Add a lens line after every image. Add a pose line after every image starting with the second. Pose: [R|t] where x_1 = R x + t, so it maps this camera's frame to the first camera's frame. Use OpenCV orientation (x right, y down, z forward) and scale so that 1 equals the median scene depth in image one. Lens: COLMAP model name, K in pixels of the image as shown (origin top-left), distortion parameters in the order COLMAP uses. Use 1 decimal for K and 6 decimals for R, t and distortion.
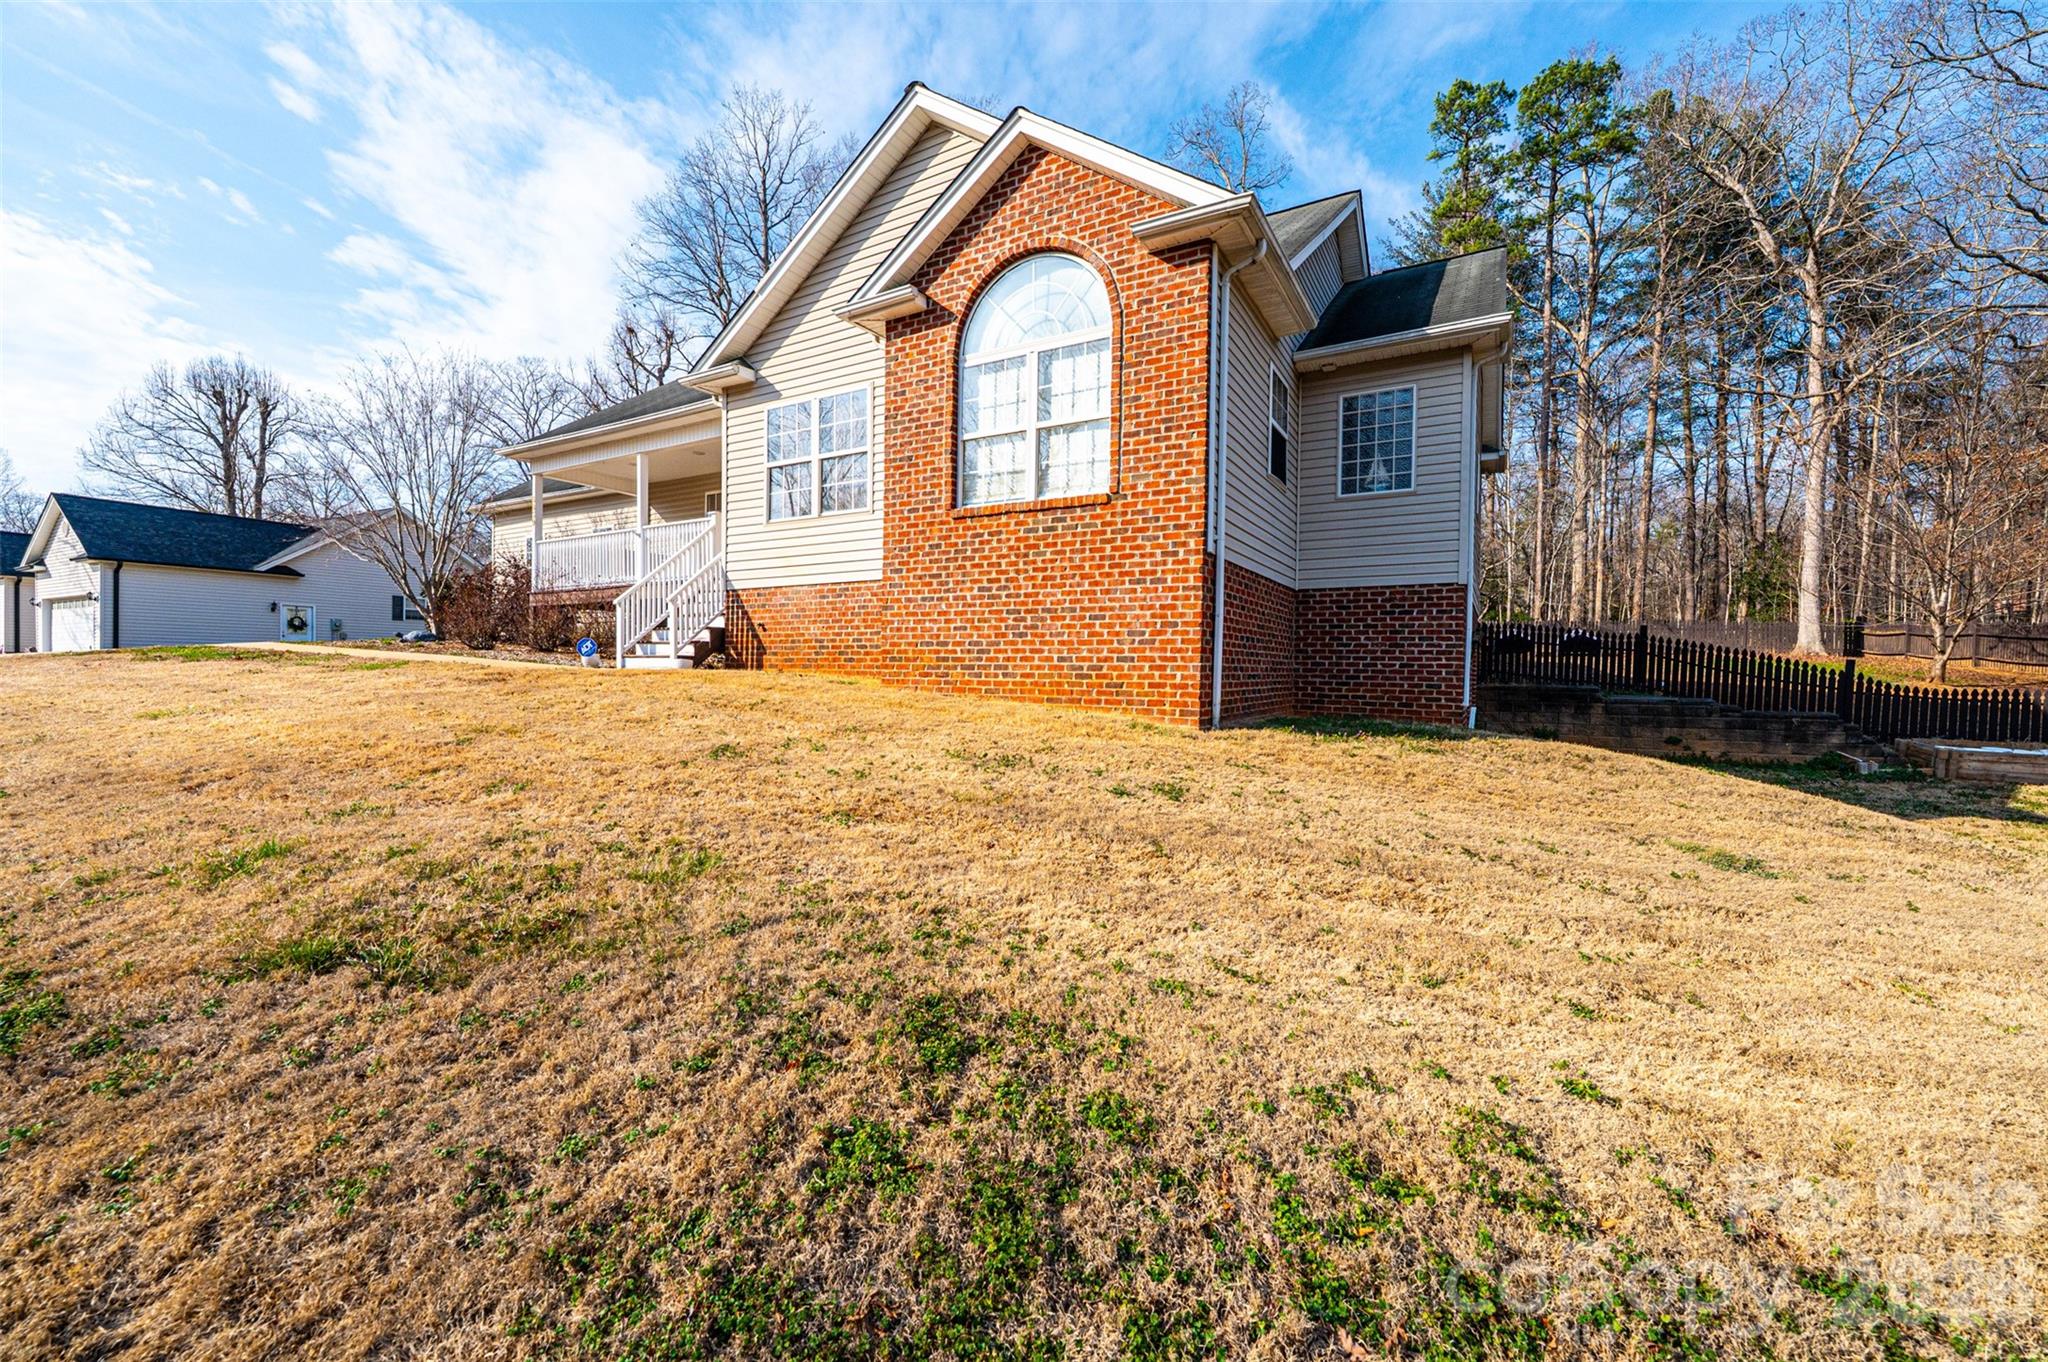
lens RADIAL K [[810.5, 0, 1024.0], [0, 810.5, 681.0], [0, 0, 1]] dist [0.030879, 0.000126]
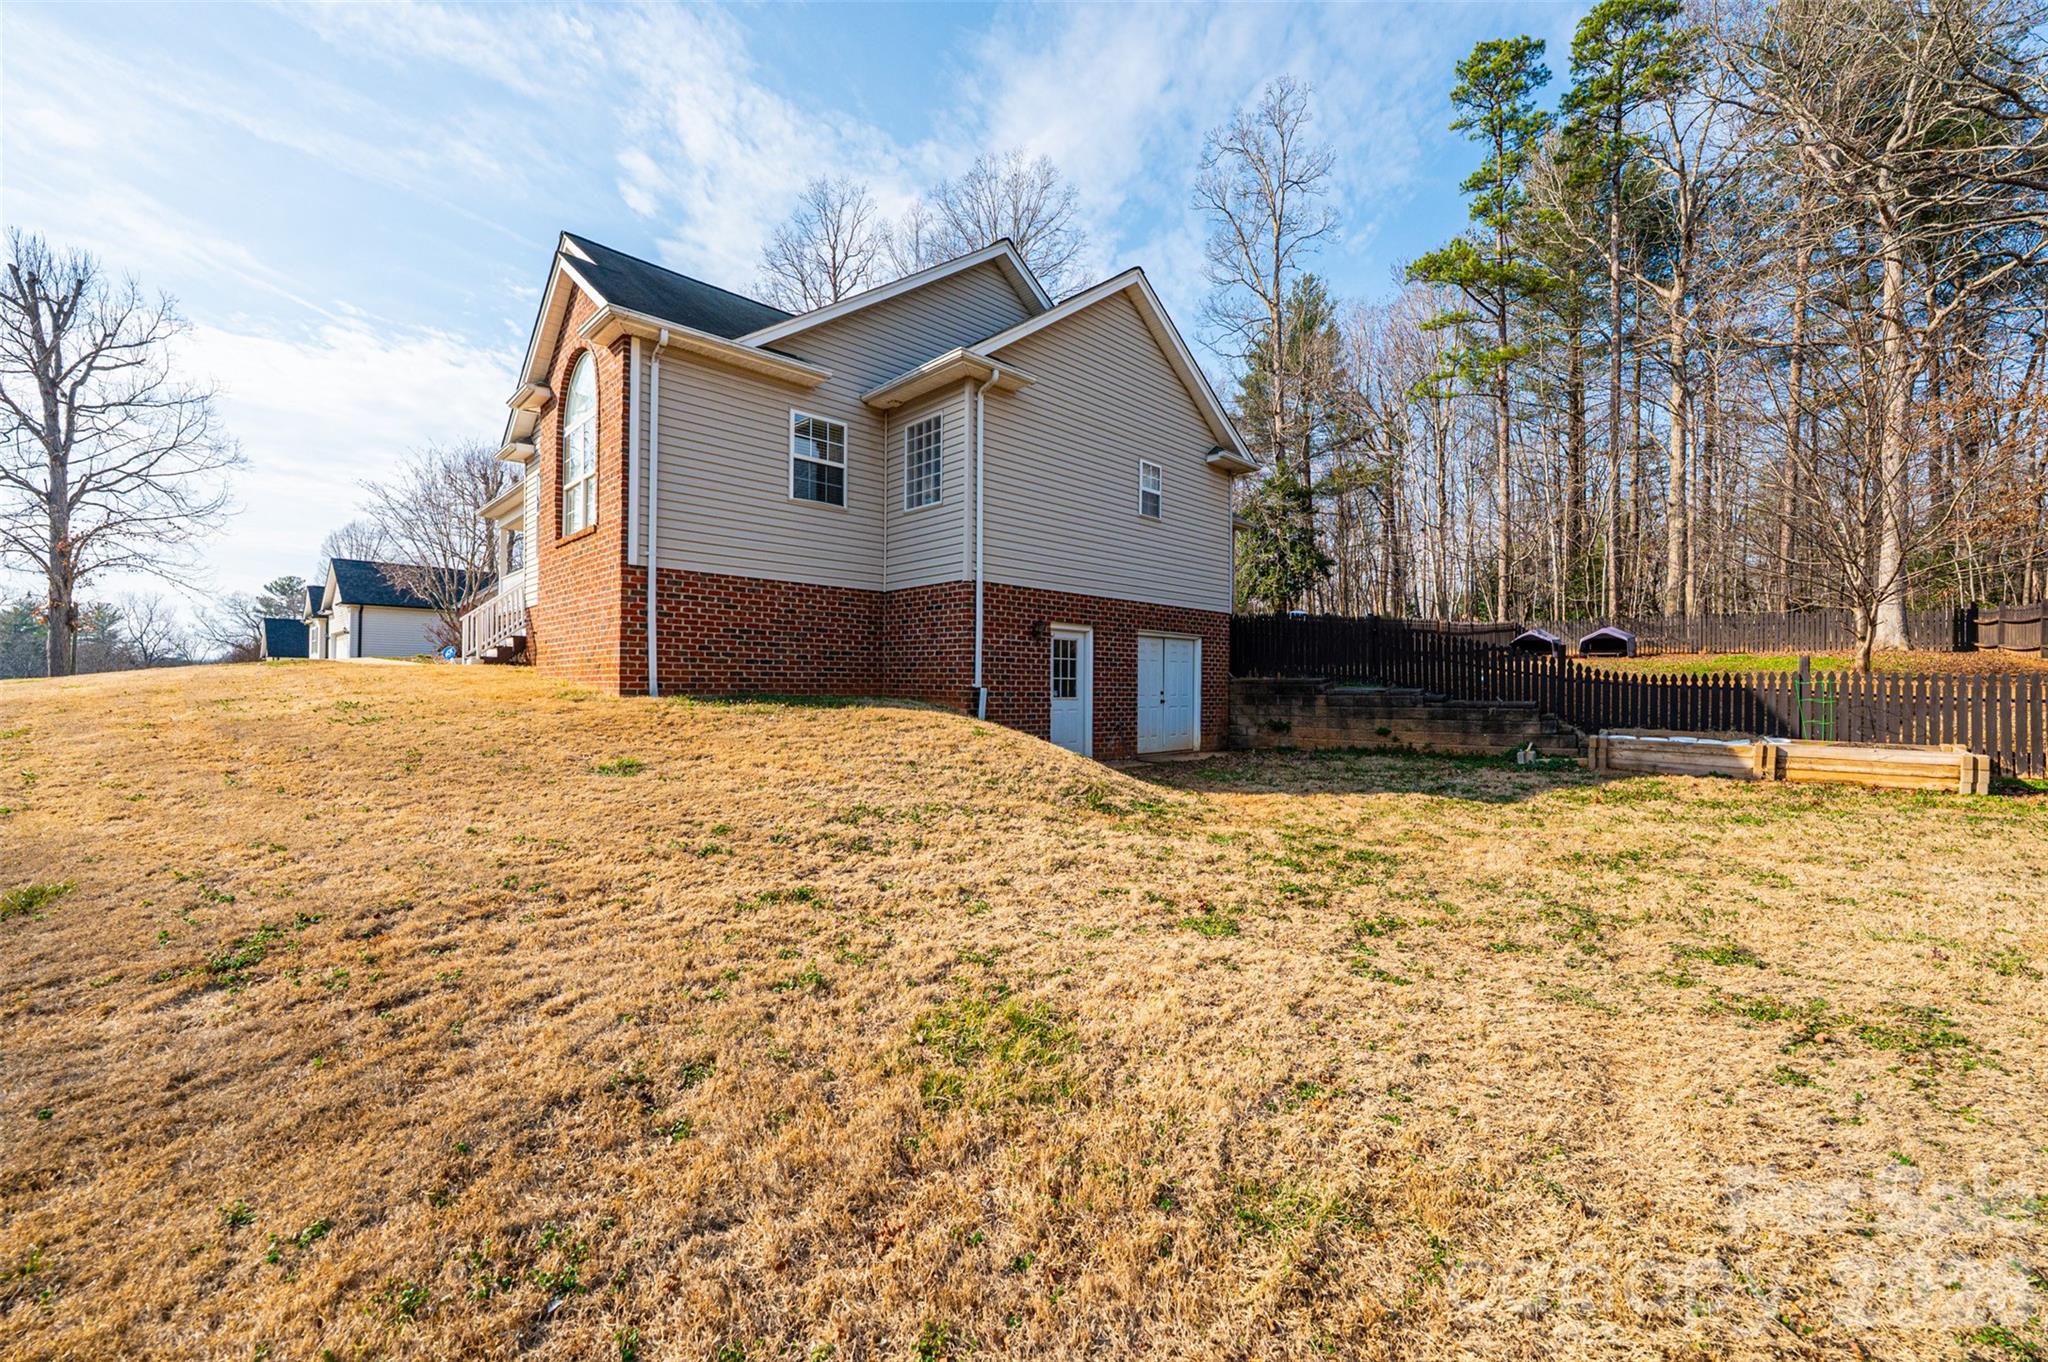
lens RADIAL K [[810.5, 0, 1024.0], [0, 810.5, 681.0], [0, 0, 1]] dist [0.030879, 0.000126]
pose [[0.959381, -0.008499, -0.281985, 0.854394], [0.000900, 0.999633, -0.027069, 0.049098], [0.282111, 0.025716, 0.959037, -0.065915]]
